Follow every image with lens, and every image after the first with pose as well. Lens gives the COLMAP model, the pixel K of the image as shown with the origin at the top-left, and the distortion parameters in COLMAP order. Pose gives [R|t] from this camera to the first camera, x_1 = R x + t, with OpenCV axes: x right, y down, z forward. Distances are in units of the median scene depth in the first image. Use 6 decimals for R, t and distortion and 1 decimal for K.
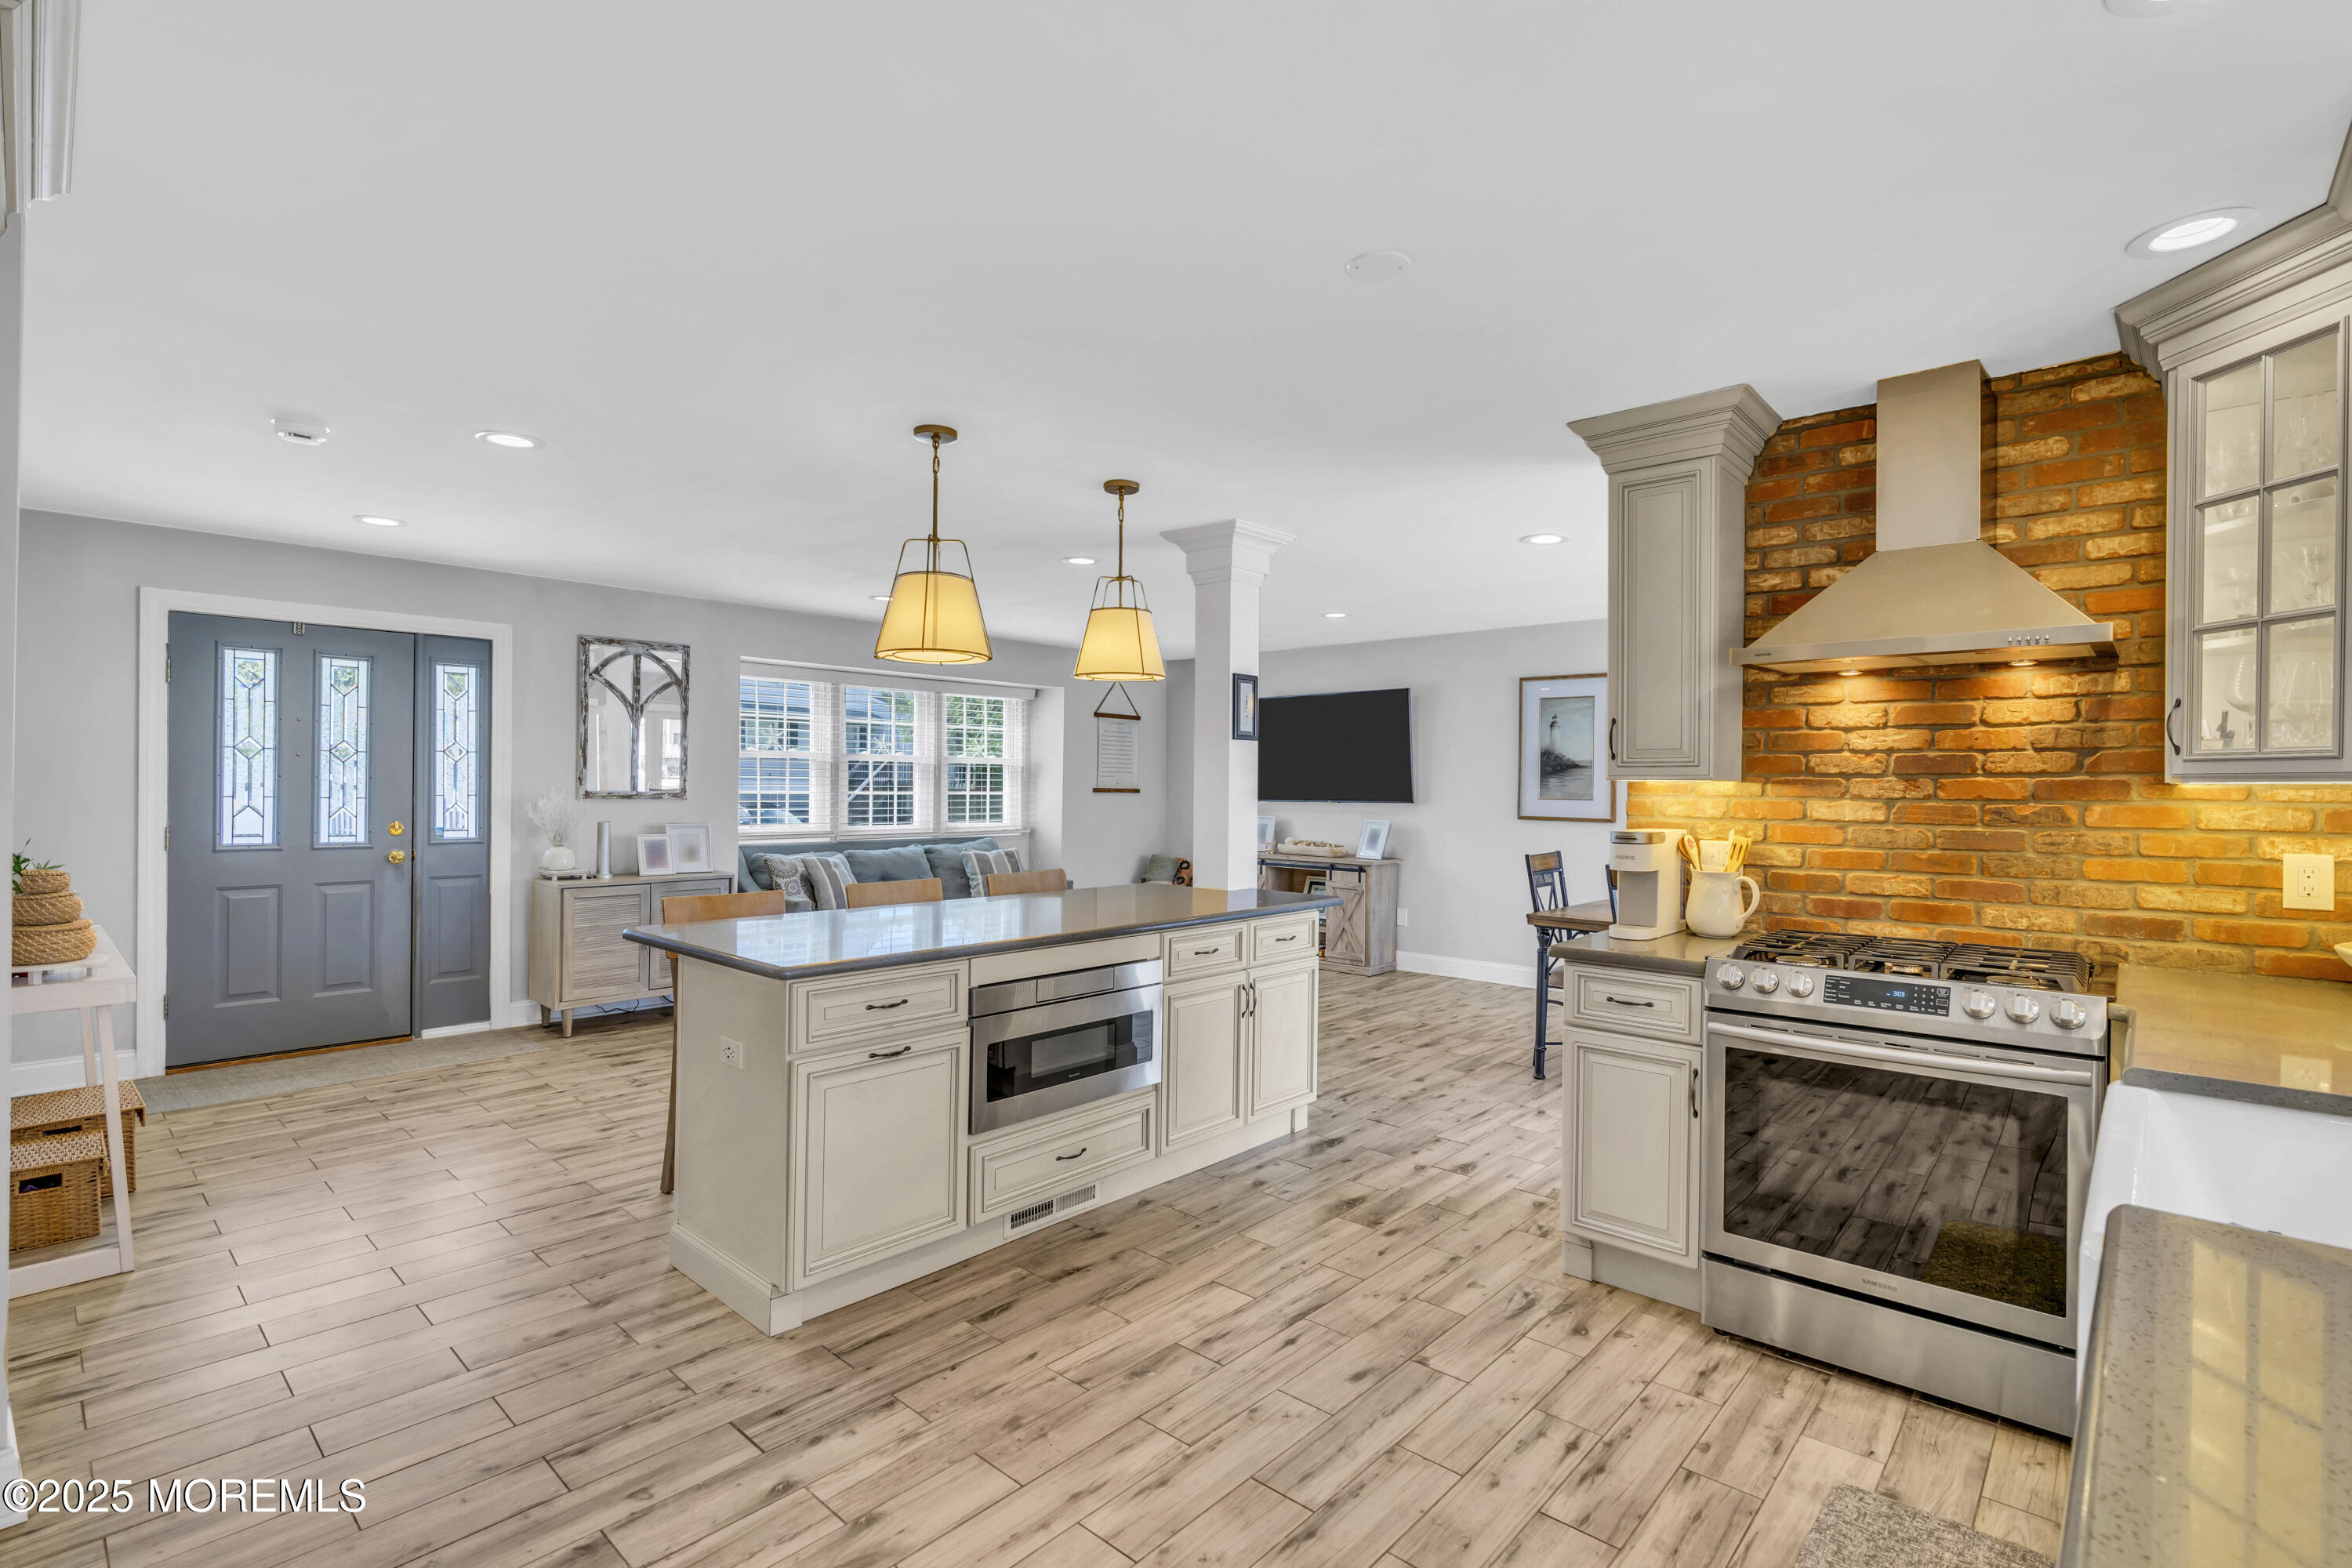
lens RADIAL K [[1068.7, 0, 1166.3], [0, 1068.7, 781.2], [0, 0, 1]] dist [-0.003926, 0.000173]
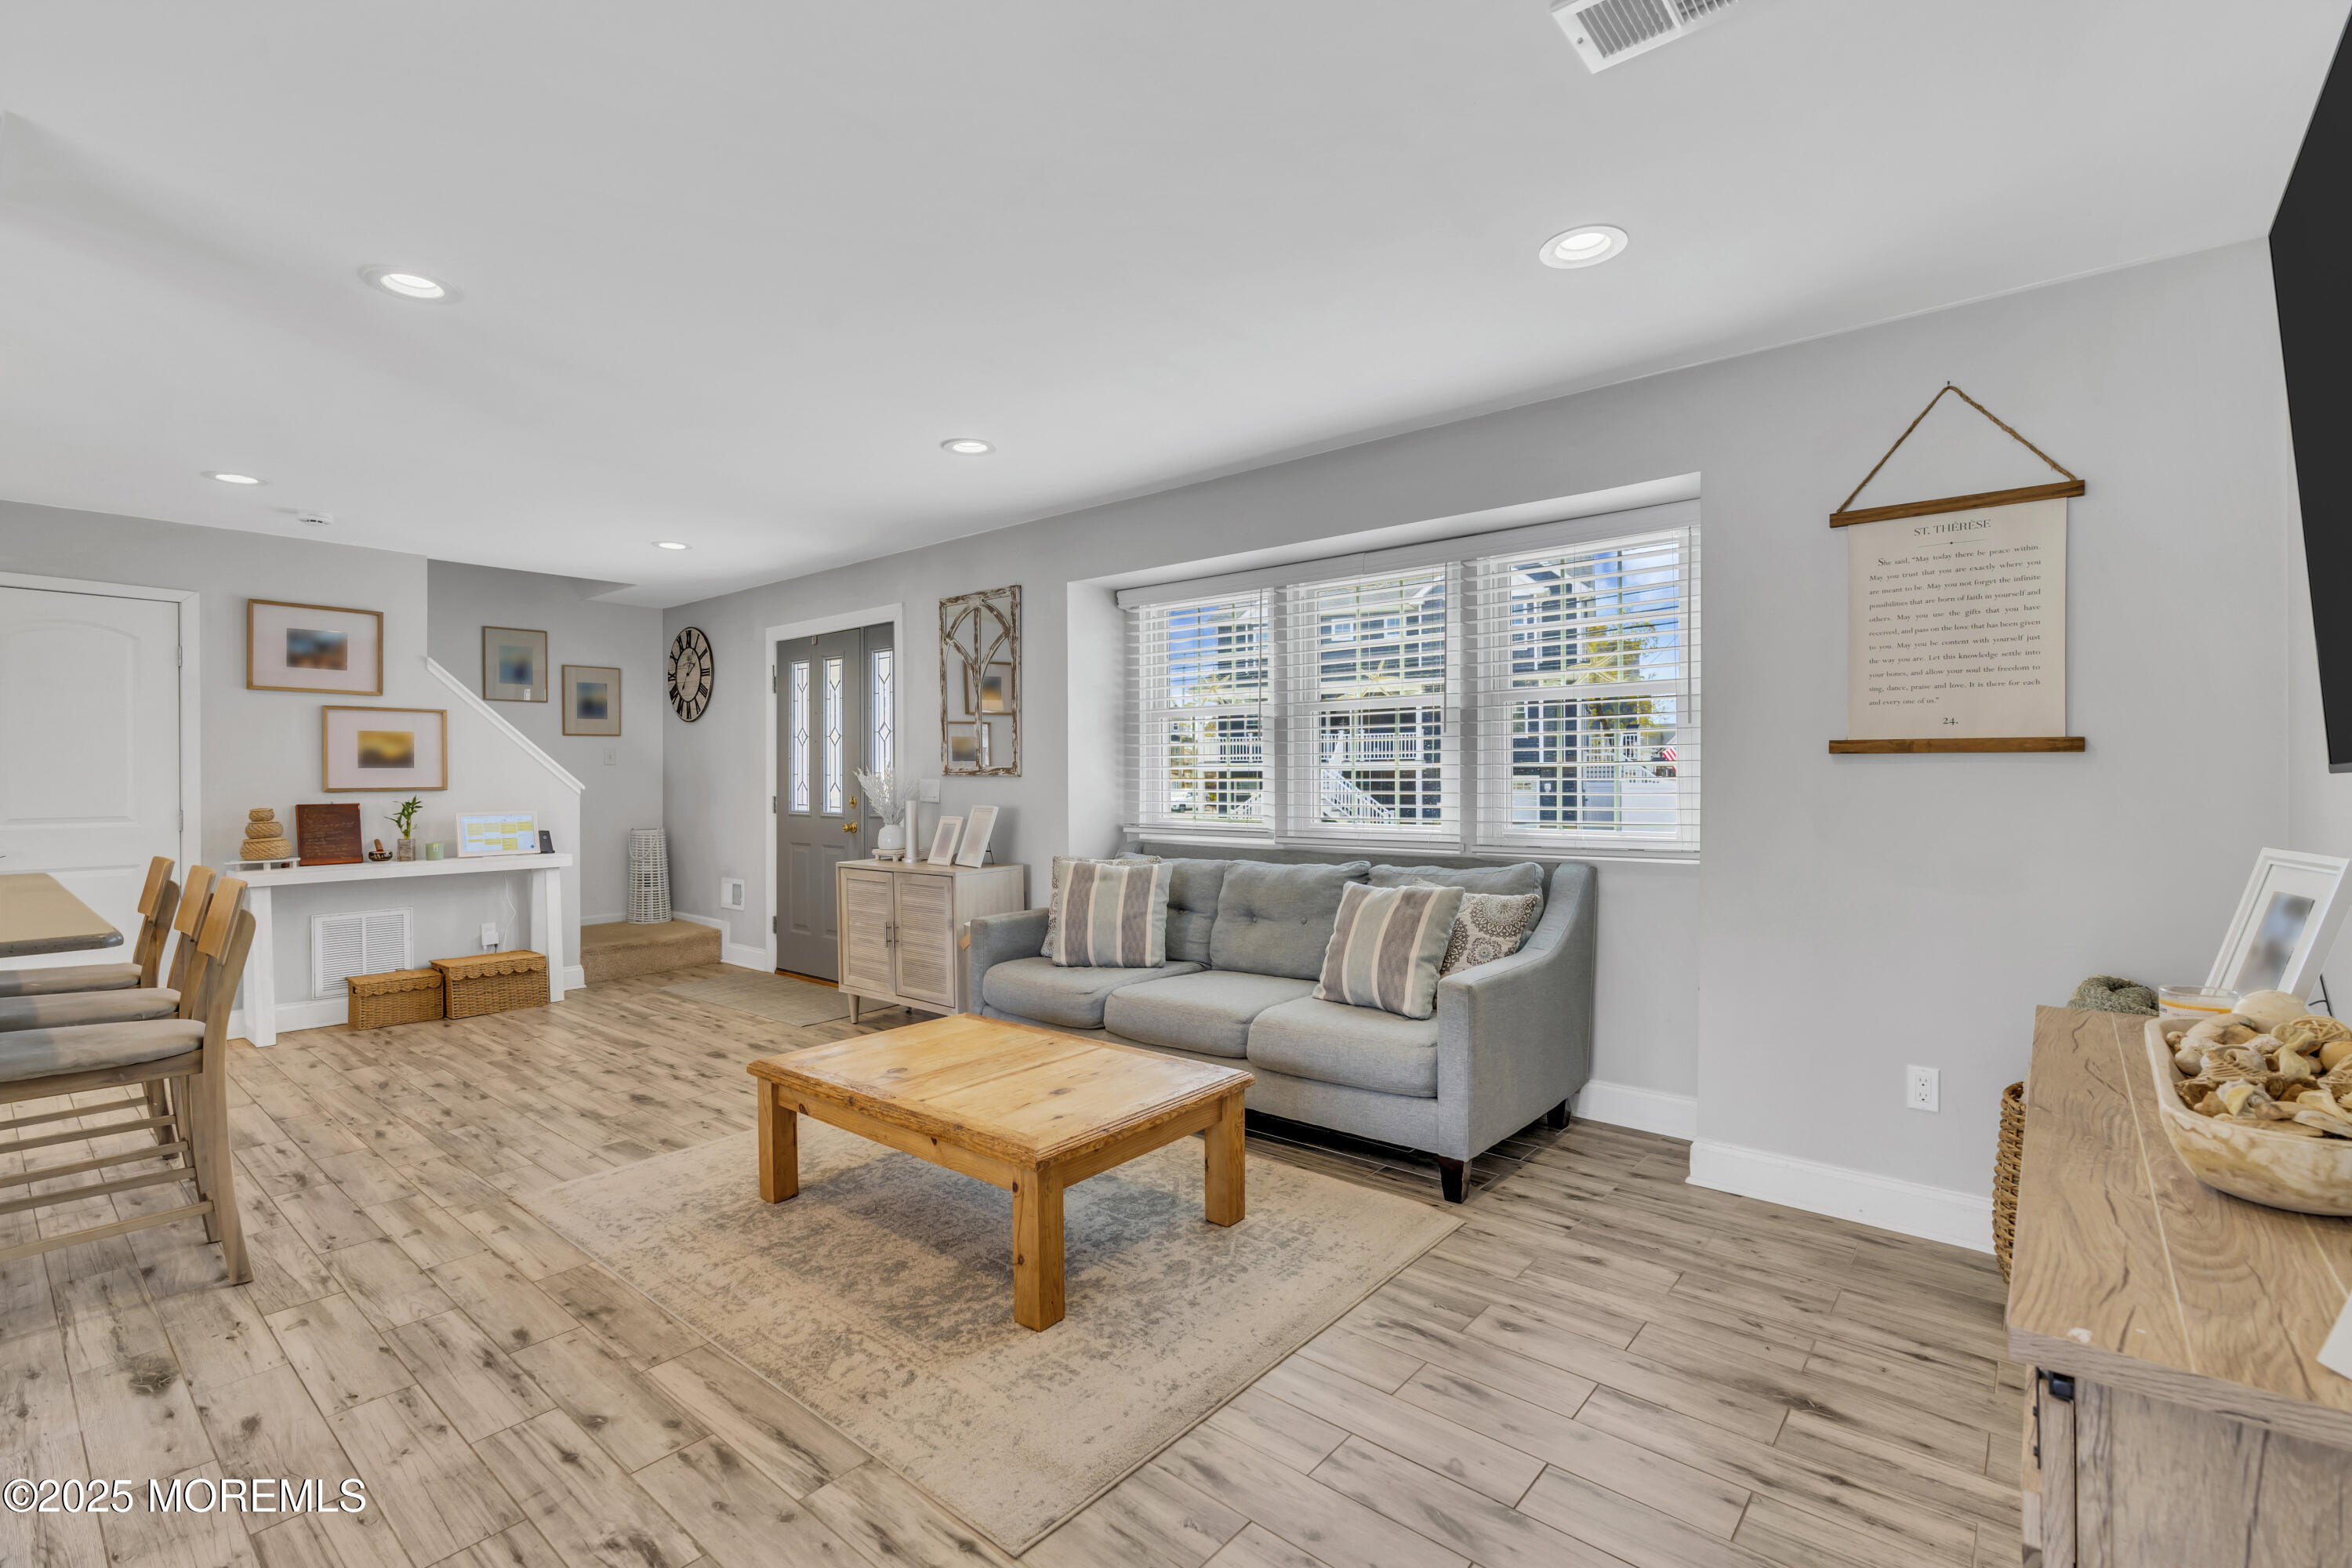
lens RADIAL K [[1068.7, 0, 1166.3], [0, 1068.7, 781.2], [0, 0, 1]] dist [-0.003926, 0.000173]
pose [[0.036054, -0.001640, -0.999349, 0.407570], [0.011816, 0.999929, -0.001215, 0.026682], [0.999280, -0.011764, 0.036070, 1.235592]]
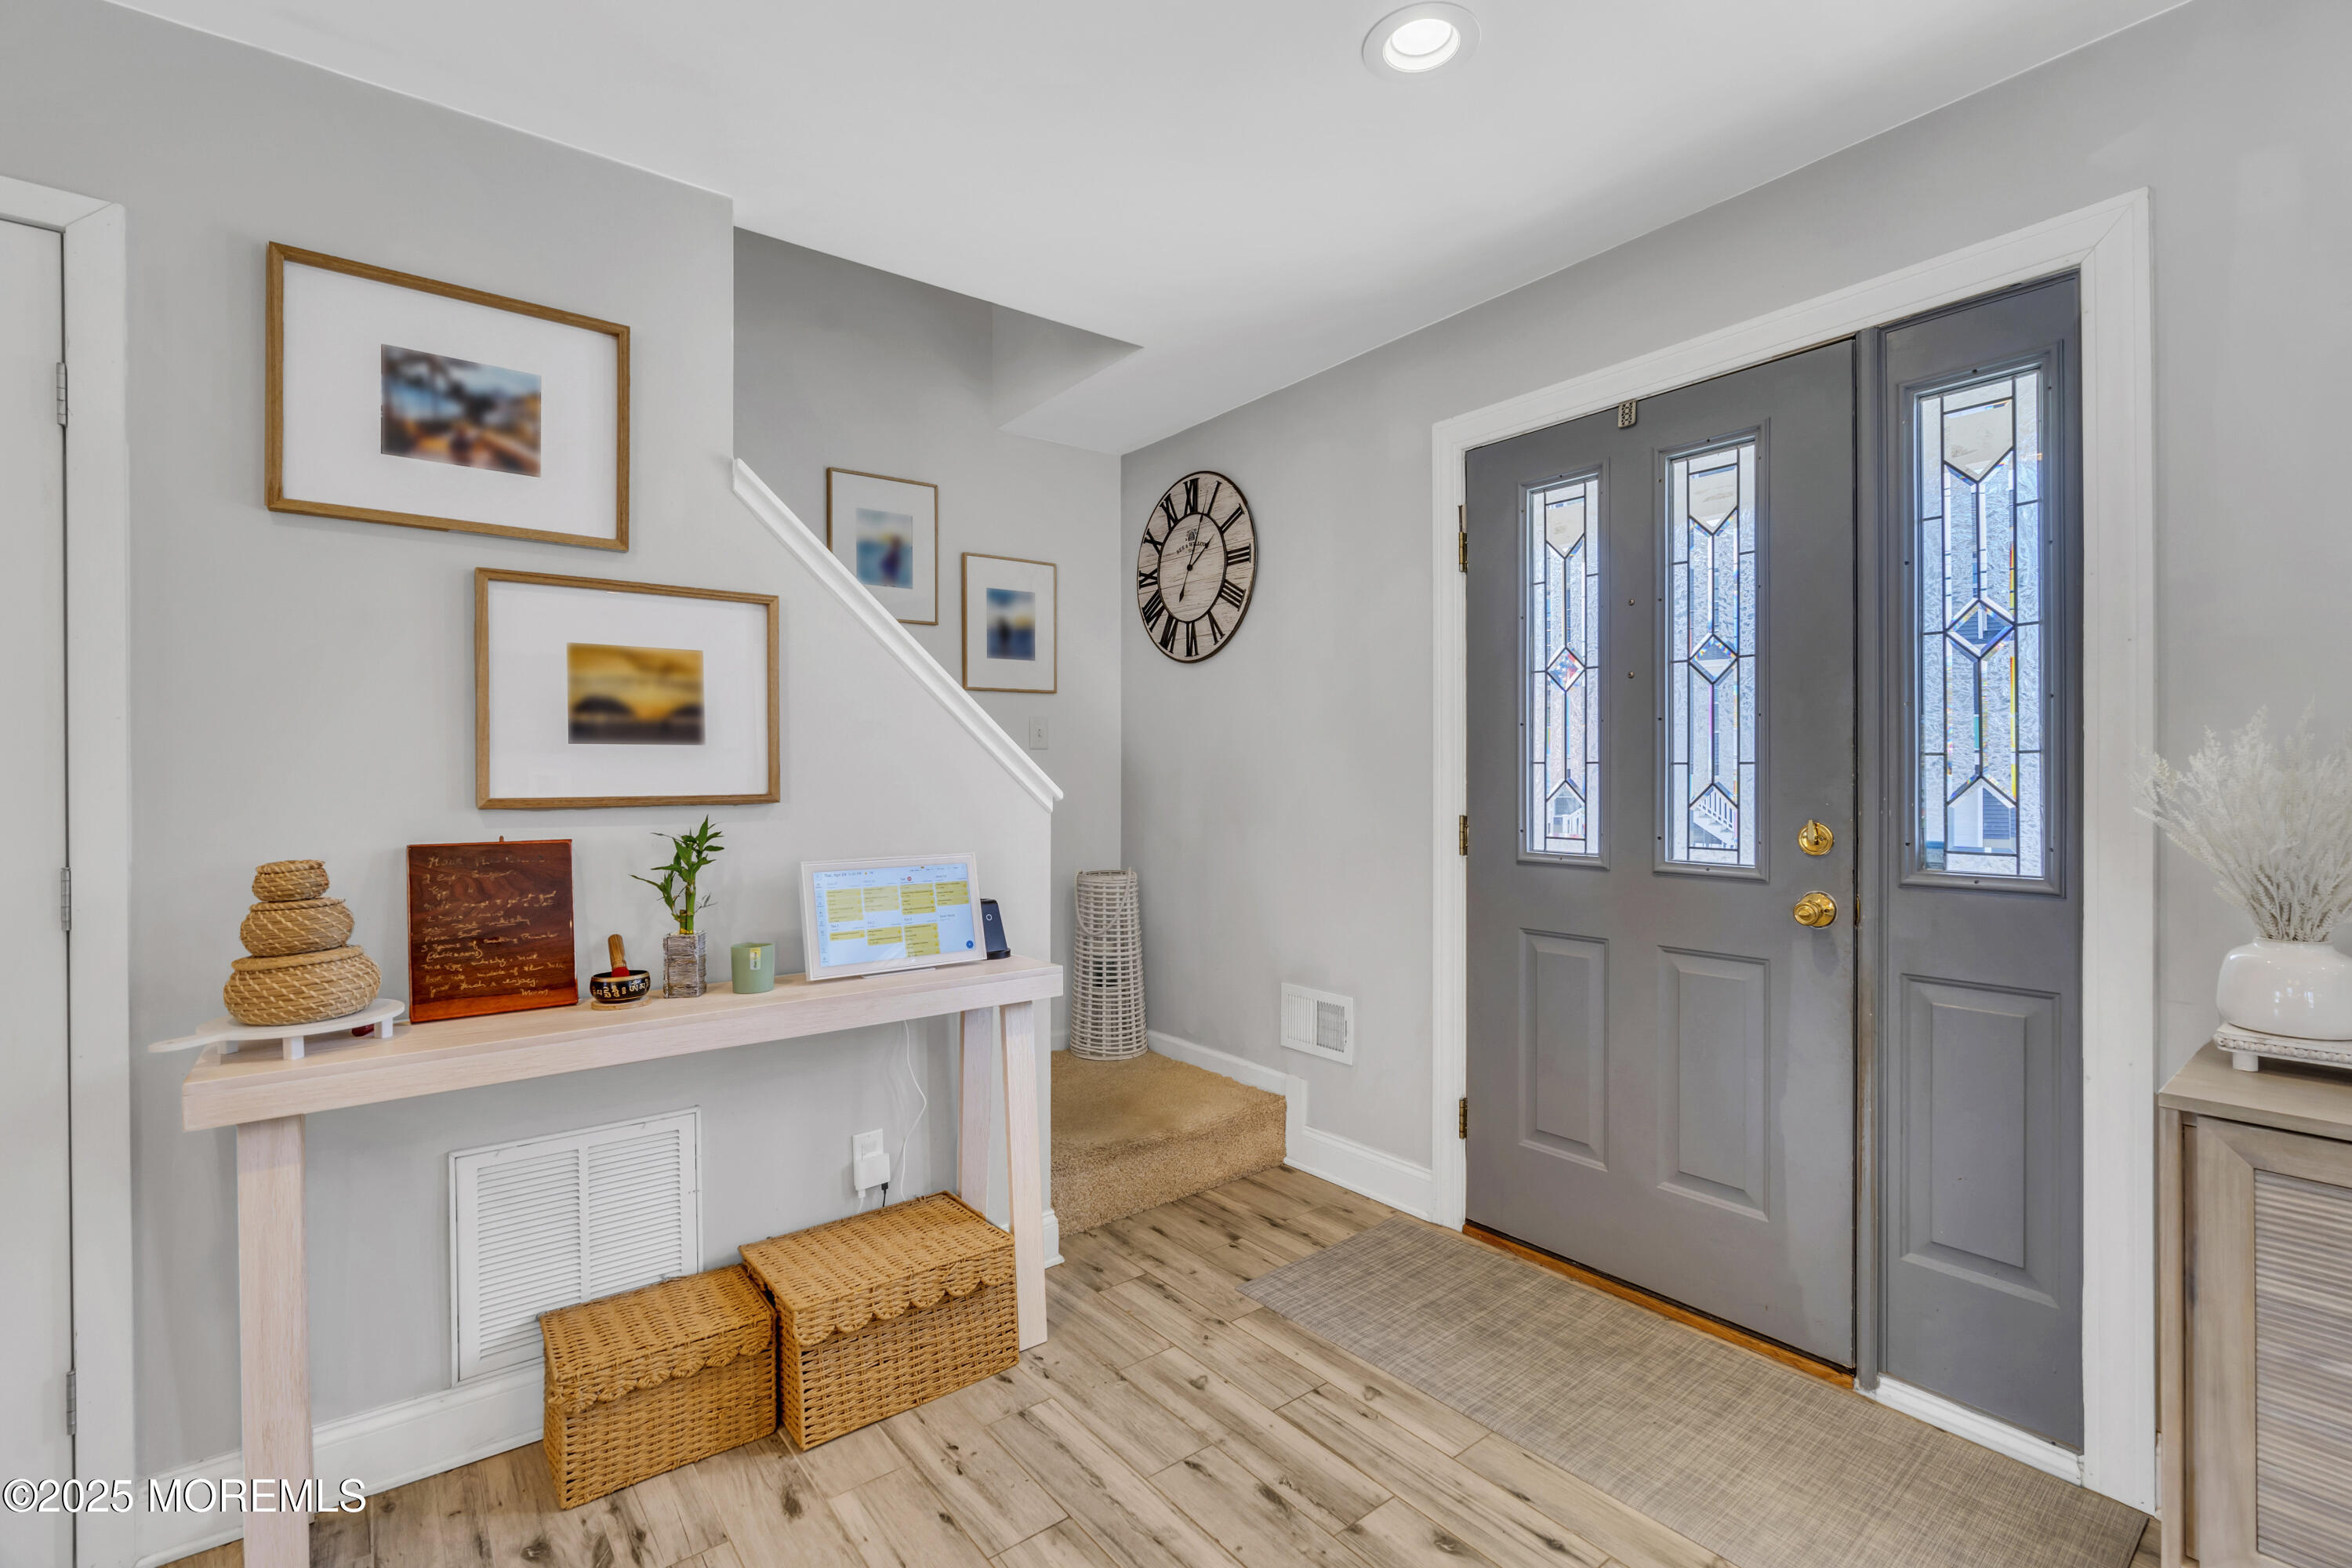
lens RADIAL K [[1068.7, 0, 1166.3], [0, 1068.7, 781.2], [0, 0, 1]] dist [-0.003926, 0.000173]
pose [[-0.168727, -0.000120, -0.985663, -0.273742], [0.010512, 0.999943, -0.001921, 0.020063], [0.985607, -0.010685, -0.168716, 0.791185]]
